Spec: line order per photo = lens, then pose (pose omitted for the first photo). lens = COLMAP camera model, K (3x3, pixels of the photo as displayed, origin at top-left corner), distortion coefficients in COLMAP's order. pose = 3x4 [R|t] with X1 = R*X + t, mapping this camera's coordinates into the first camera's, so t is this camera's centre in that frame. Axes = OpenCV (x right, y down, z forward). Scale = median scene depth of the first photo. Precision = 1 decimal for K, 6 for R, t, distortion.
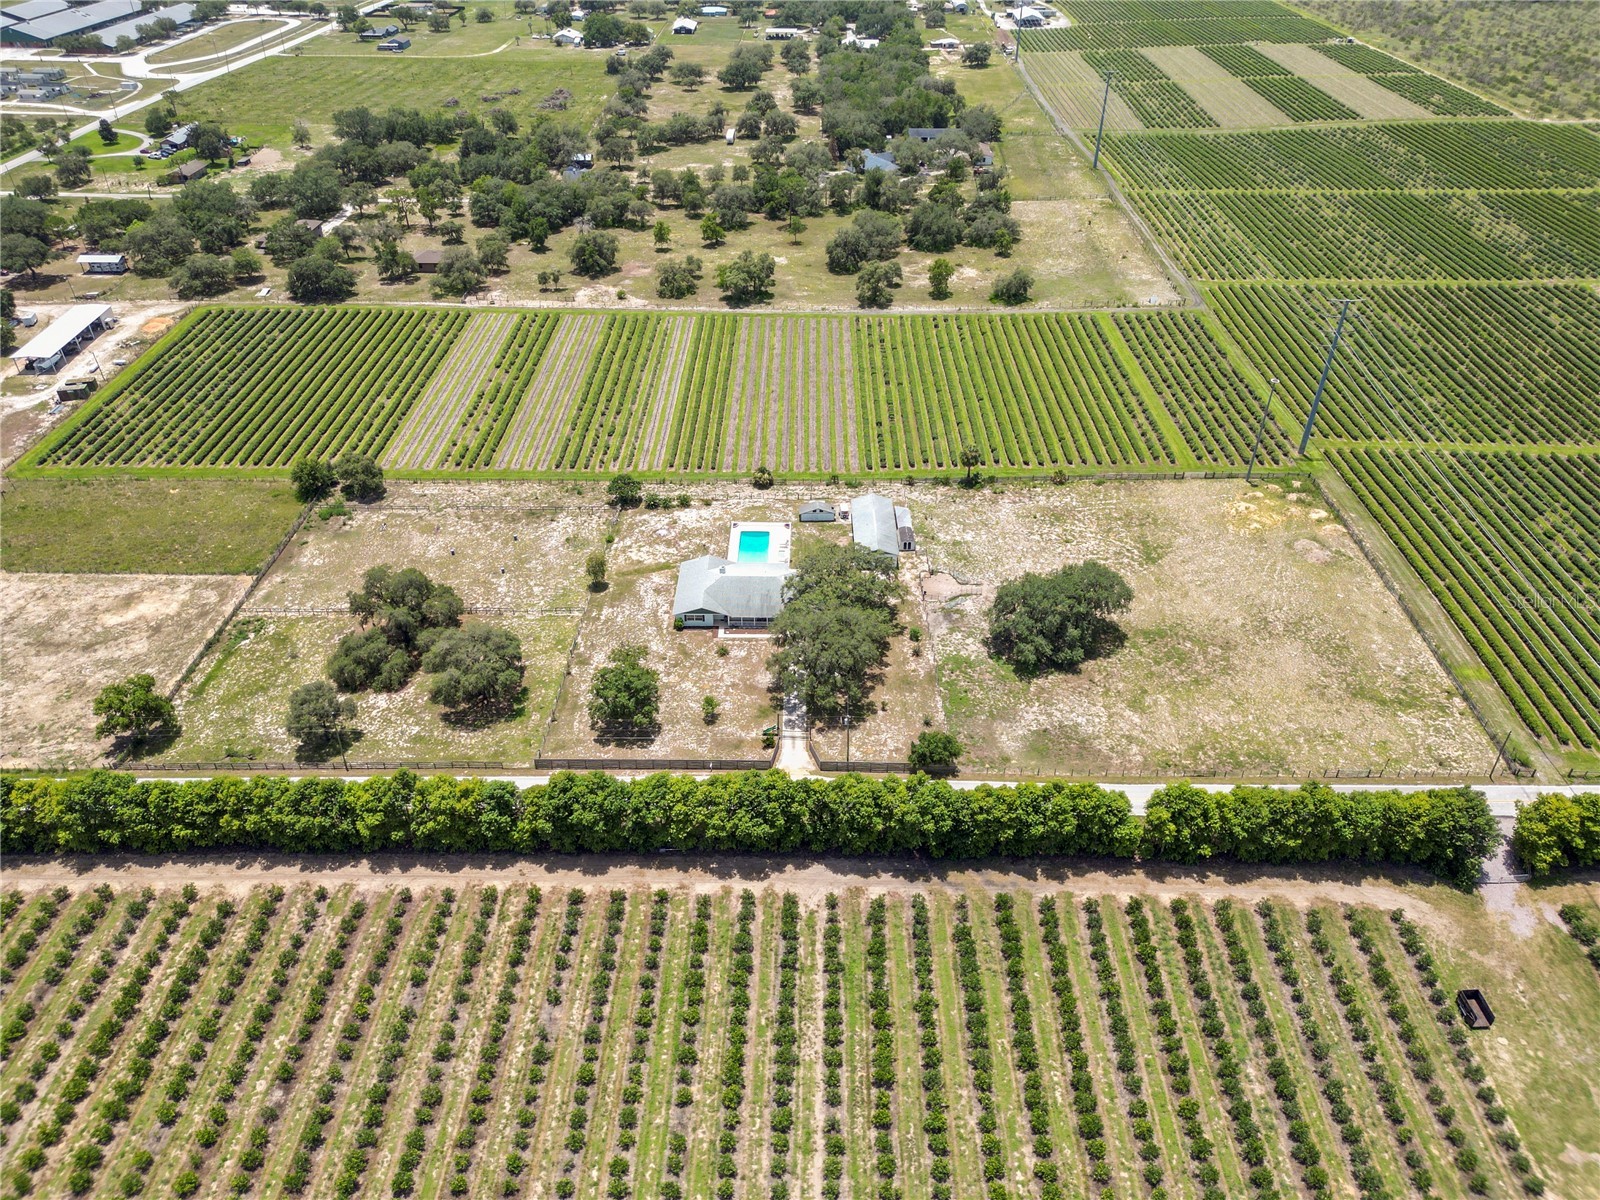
lens RADIAL K [[1123.7, 0, 800.0], [0, 1123.7, 600.0], [0, 0, 1]] dist [0.065126, -0.065969]
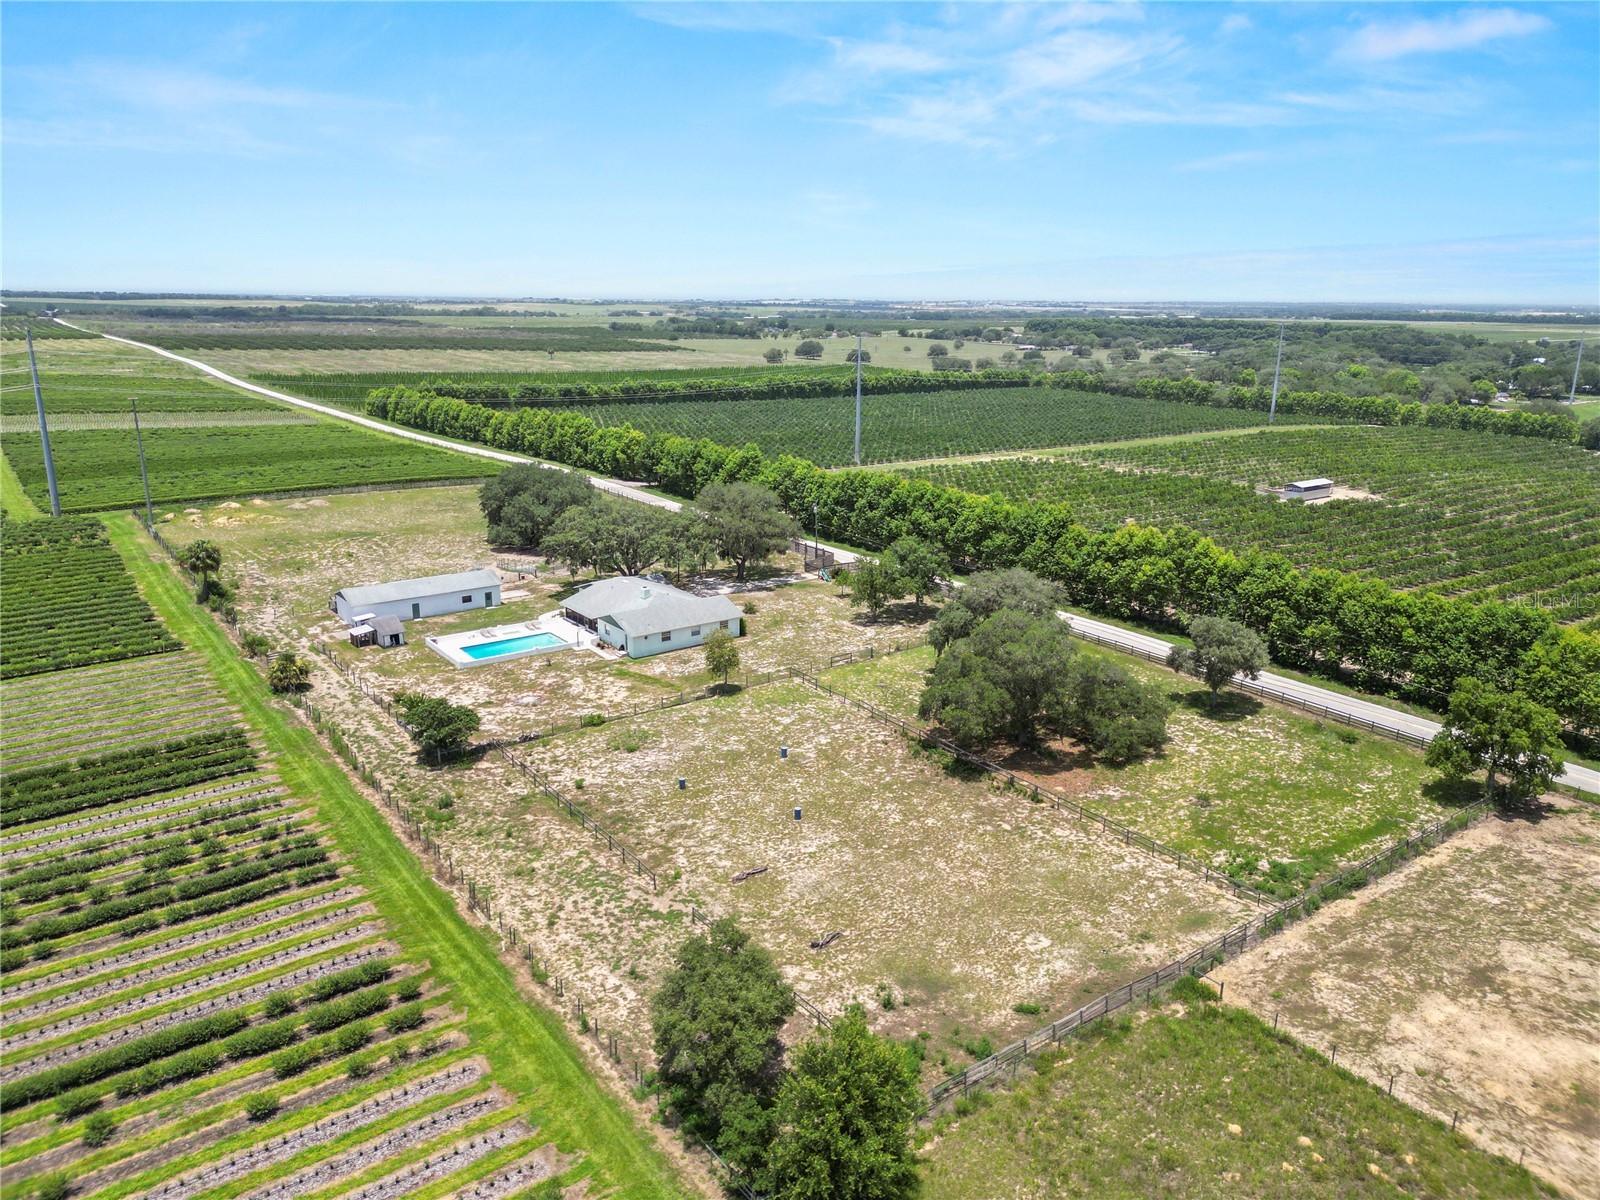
lens RADIAL K [[1123.7, 0, 800.0], [0, 1123.7, 600.0], [0, 0, 1]] dist [0.065126, -0.065969]
pose [[-0.605460, -0.215508, 0.766143, -0.608632], [0.453584, 0.697567, 0.554673, -0.337827], [-0.653972, 0.683342, -0.324598, 1.043030]]
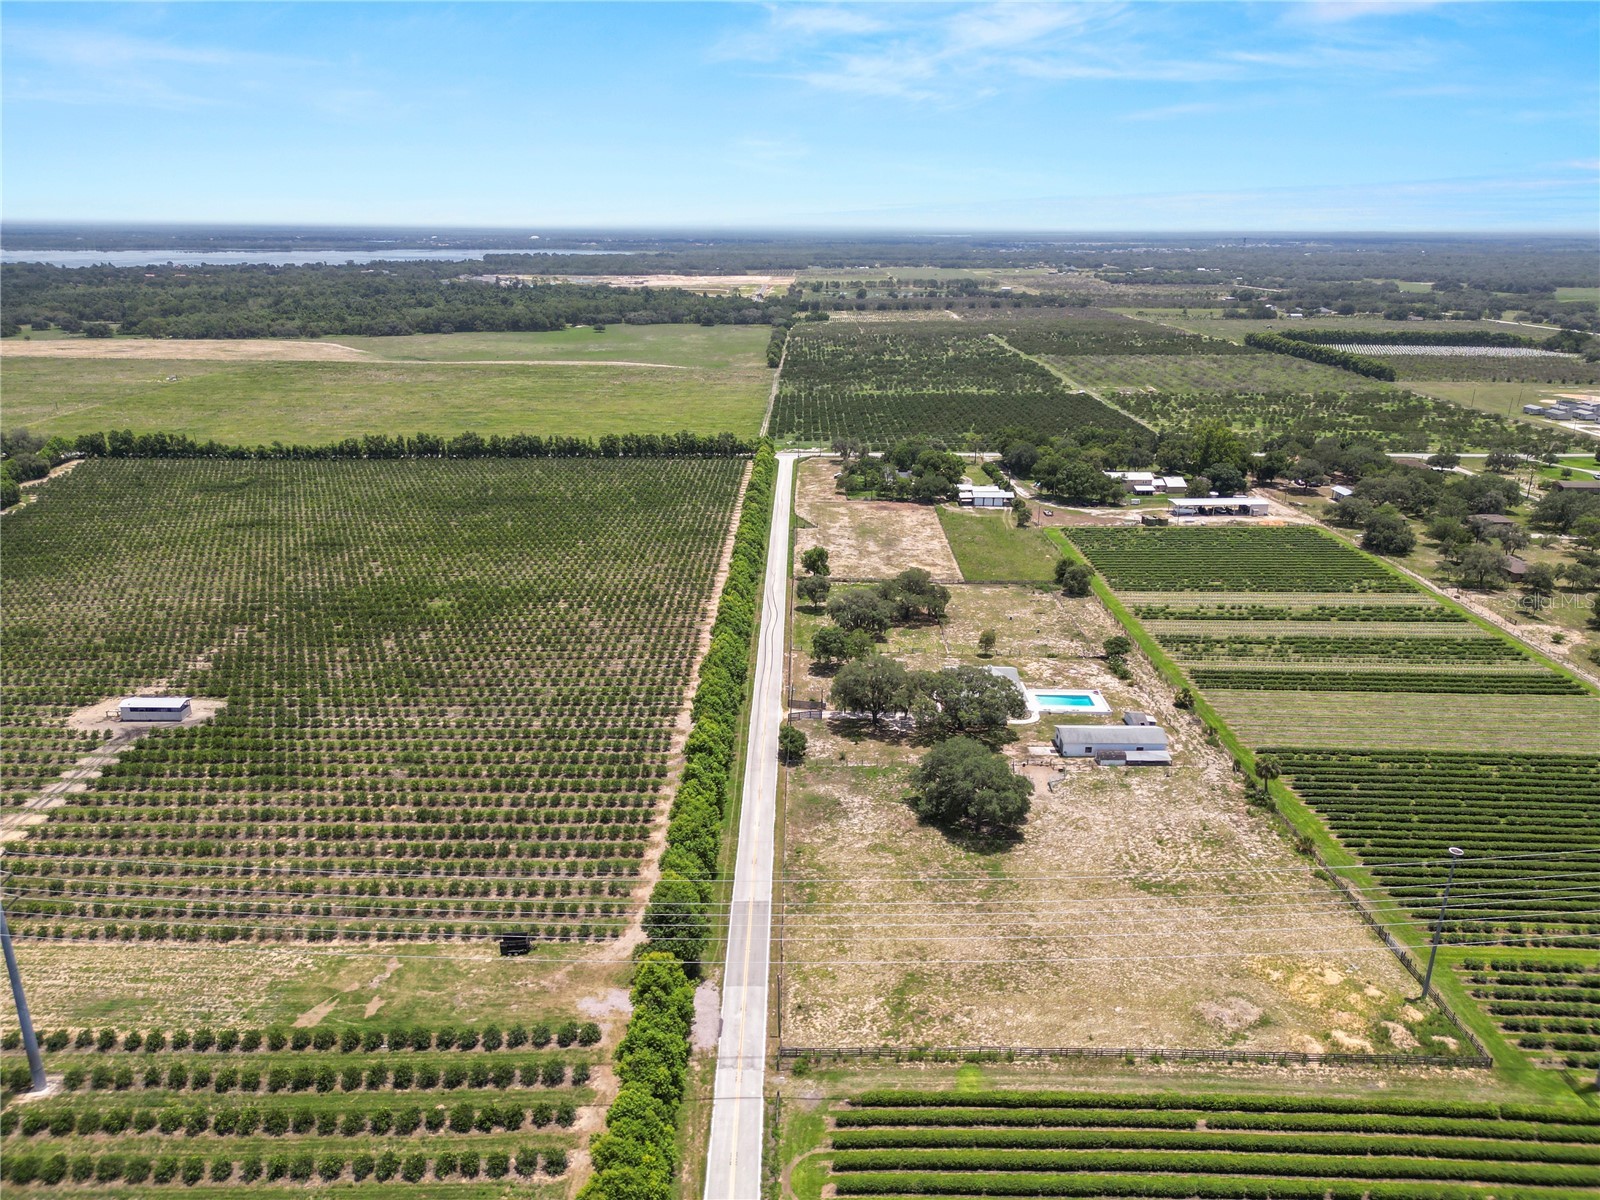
lens RADIAL K [[1120.3, 0, 800.0], [0, 1120.3, 600.0], [0, 0, 1]] dist [0.094585, -0.127551]
pose [[0.009170, 0.310248, -0.950611, 0.976176], [-0.586076, 0.771922, 0.246276, -0.240752], [0.810204, 0.554872, 0.188908, 0.488001]]
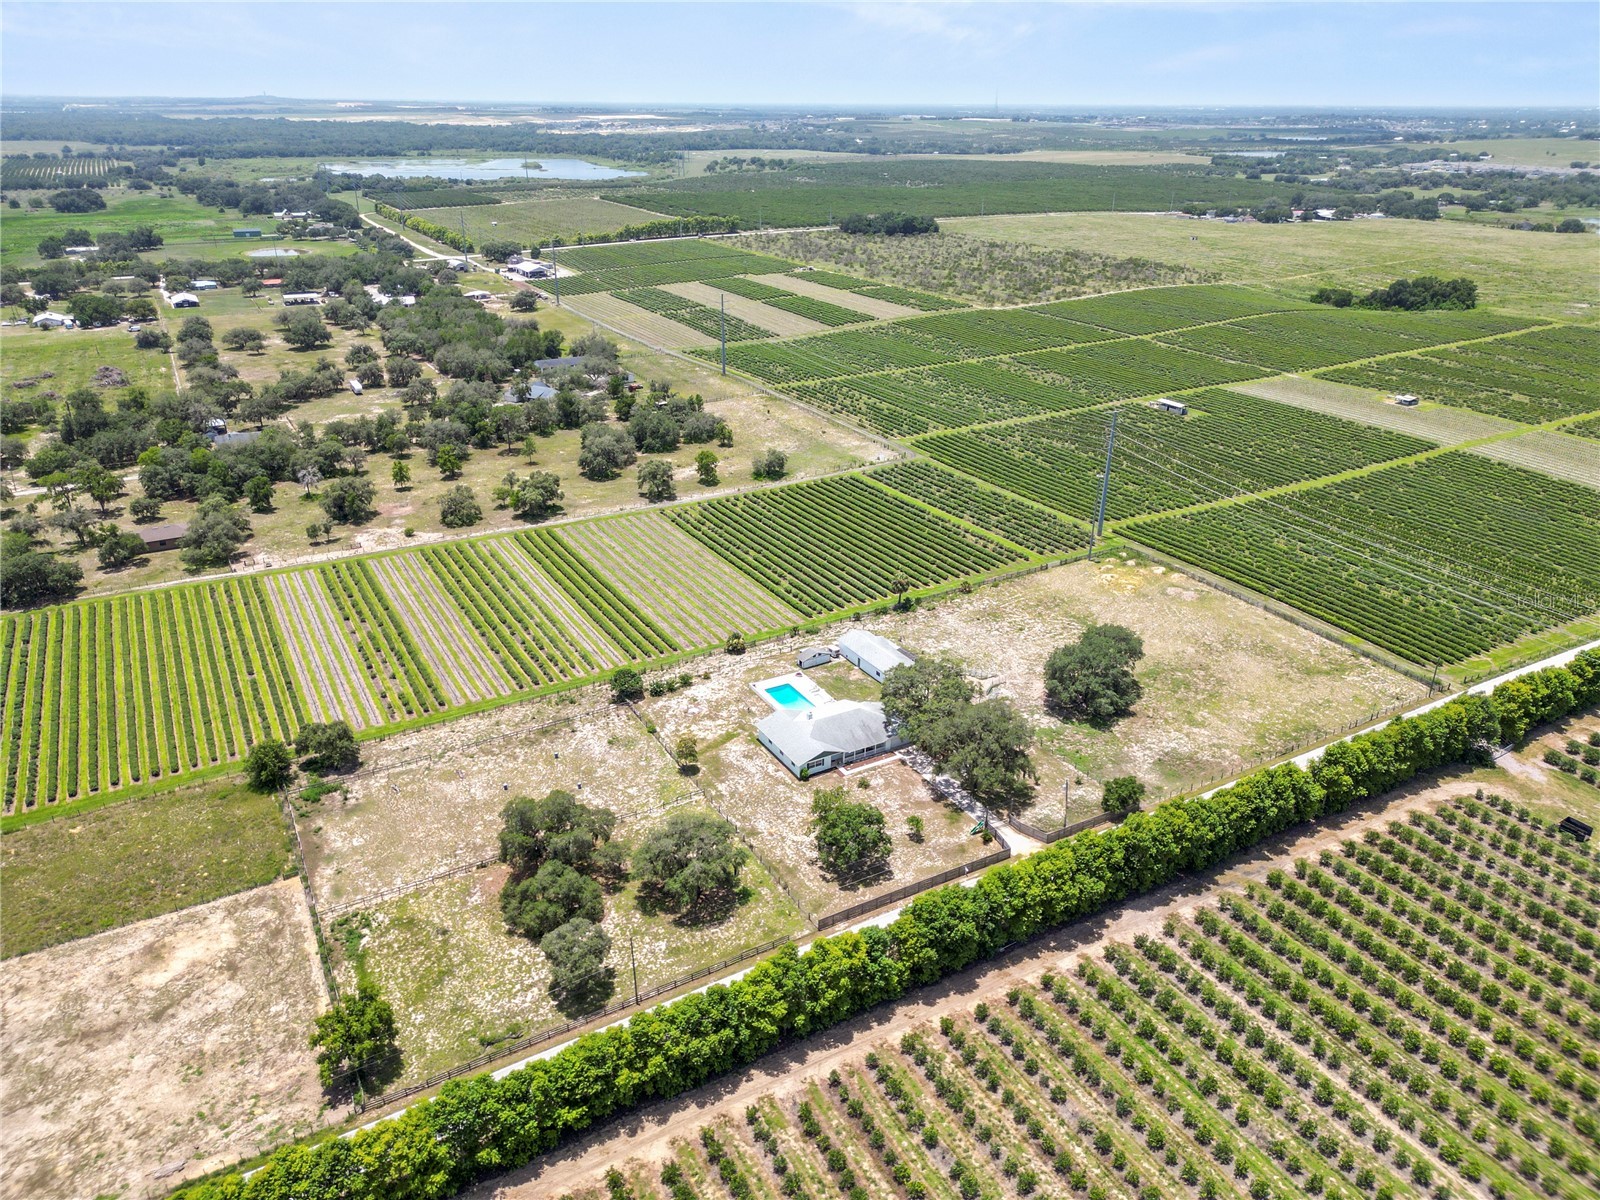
lens RADIAL K [[1123.7, 0, 800.0], [0, 1123.7, 600.0], [0, 0, 1]] dist [0.065126, -0.065969]
pose [[0.863055, -0.203738, 0.462197, -0.471530], [0.292024, 0.947879, -0.127464, 0.000097], [-0.412137, 0.244981, 0.877569, 0.068892]]
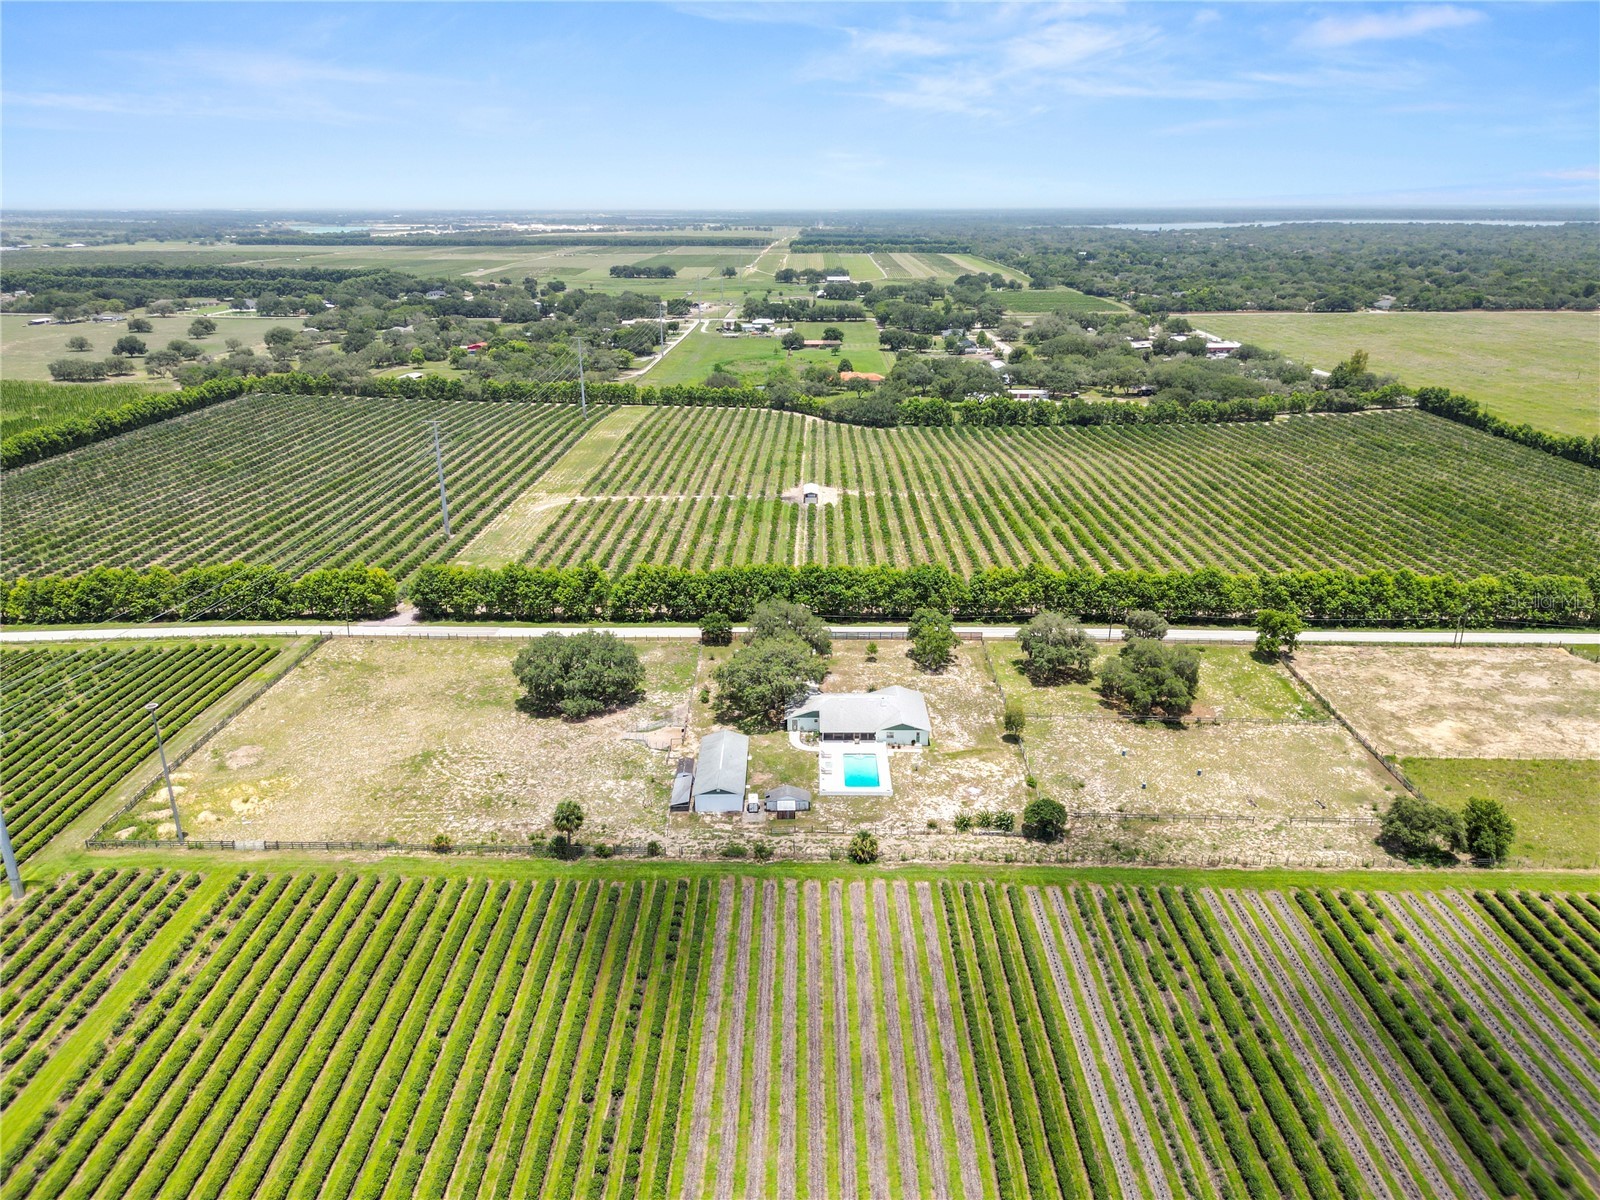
lens RADIAL K [[1123.7, 0, 800.0], [0, 1123.7, 600.0], [0, 0, 1]] dist [0.065126, -0.065969]
pose [[-0.999982, -0.000765, -0.005928, 0.011748], [-0.005288, 0.575345, 0.817894, -0.813029], [0.002785, 0.817910, -0.575339, 1.343642]]
